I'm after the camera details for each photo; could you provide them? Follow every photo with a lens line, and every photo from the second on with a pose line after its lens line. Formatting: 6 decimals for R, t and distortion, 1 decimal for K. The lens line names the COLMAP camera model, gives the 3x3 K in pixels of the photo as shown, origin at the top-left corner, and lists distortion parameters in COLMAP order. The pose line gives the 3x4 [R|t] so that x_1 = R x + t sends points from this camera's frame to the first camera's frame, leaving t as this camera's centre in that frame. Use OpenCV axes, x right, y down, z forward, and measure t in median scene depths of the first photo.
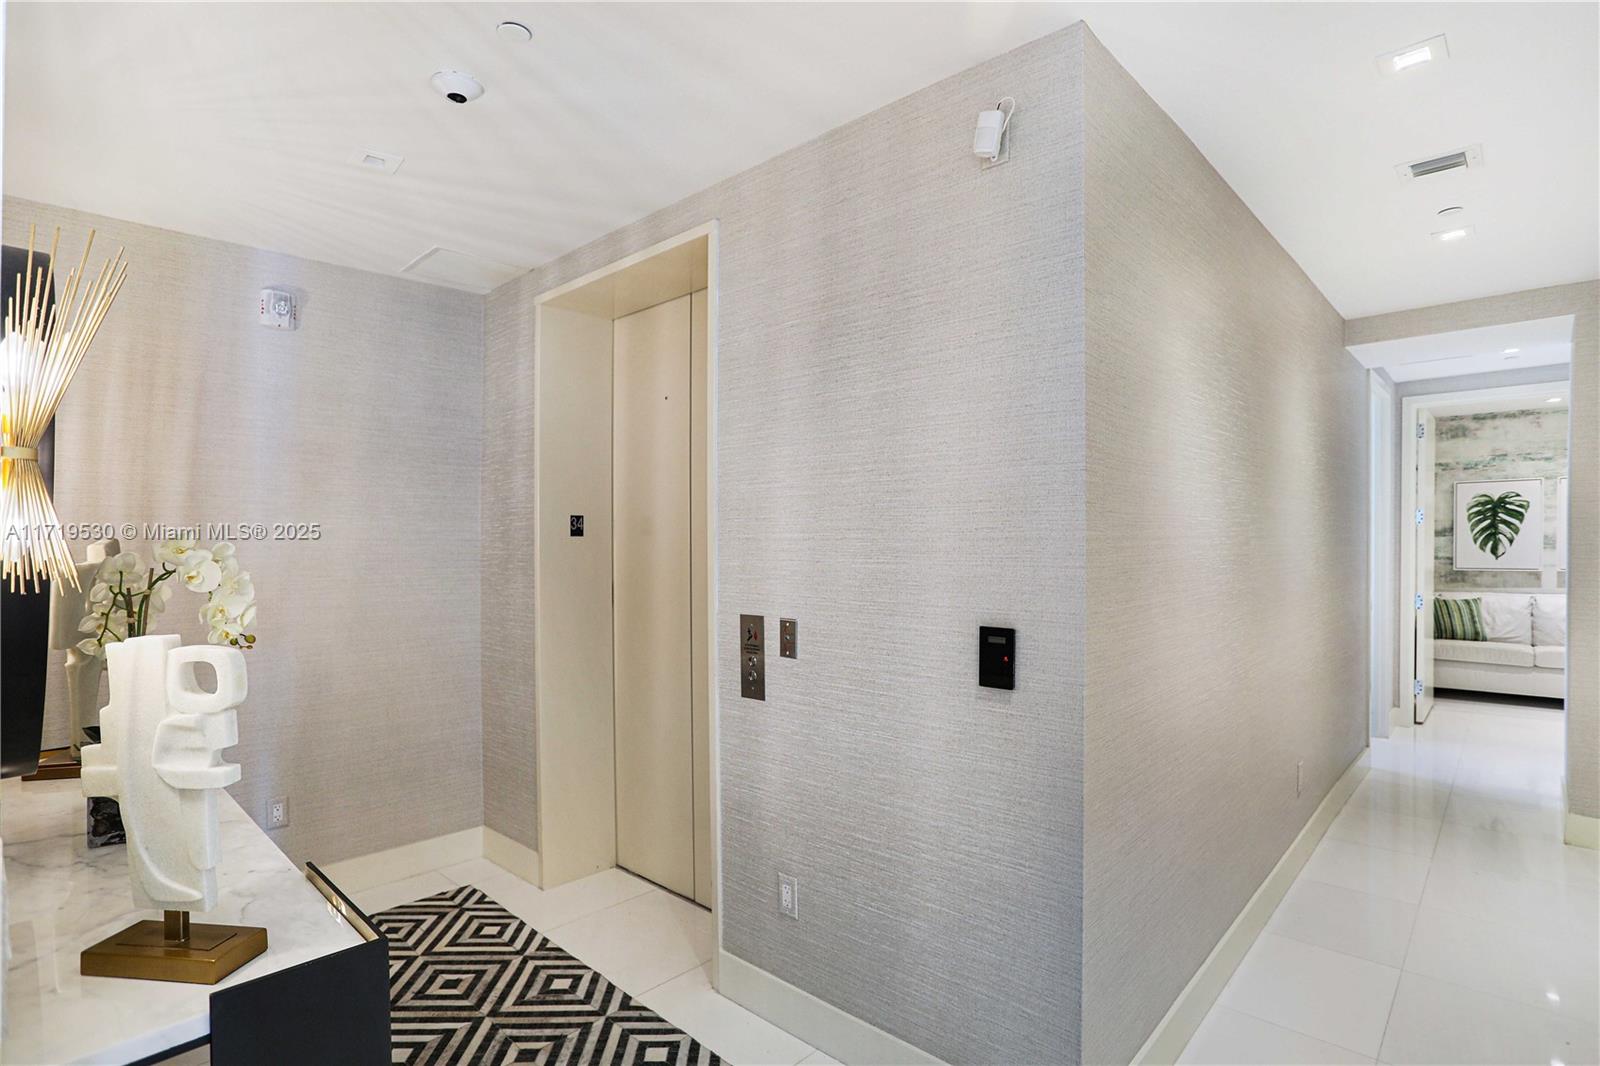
lens RADIAL K [[792.6, 0, 801.4], [0, 792.6, 548.9], [0, 0, 1]] dist [-0.077226, 0.036028]
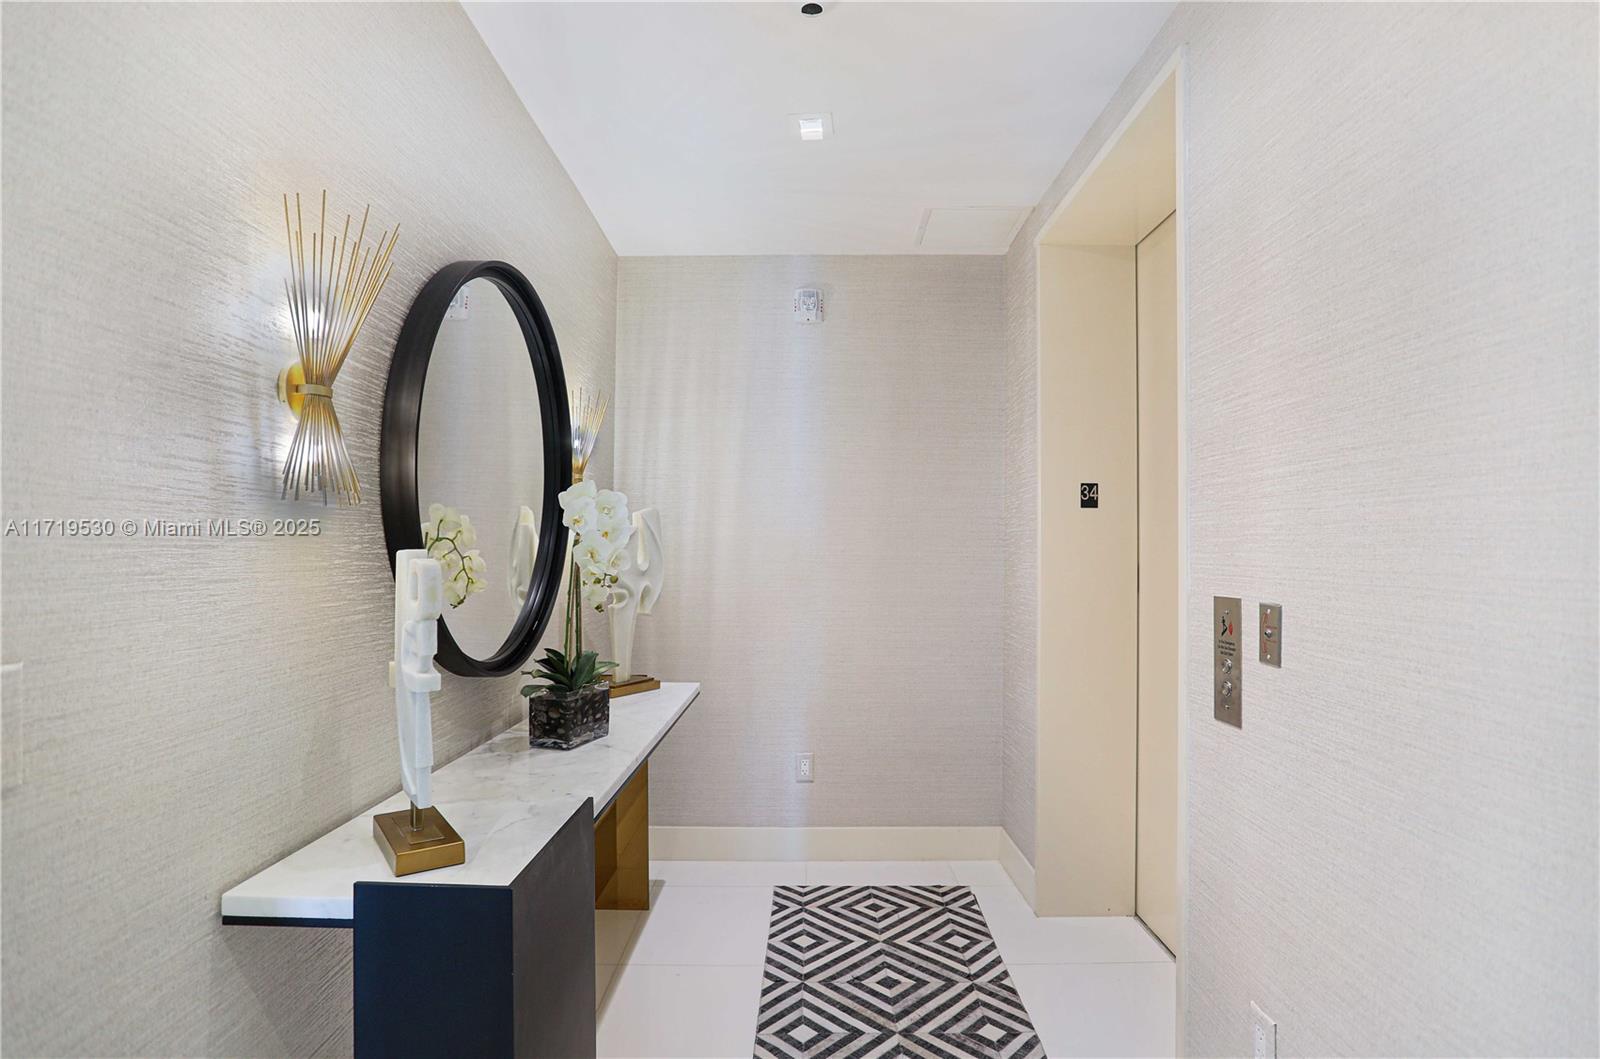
lens RADIAL K [[792.6, 0, 801.4], [0, 792.6, 545.4], [0, 0, 1]] dist [-0.077226, 0.036028]
pose [[0.682127, 0.002443, -0.731229, 0.145286], [-0.013126, 0.999874, -0.008904, 0.043709], [0.731116, 0.015672, 0.682074, 0.254274]]
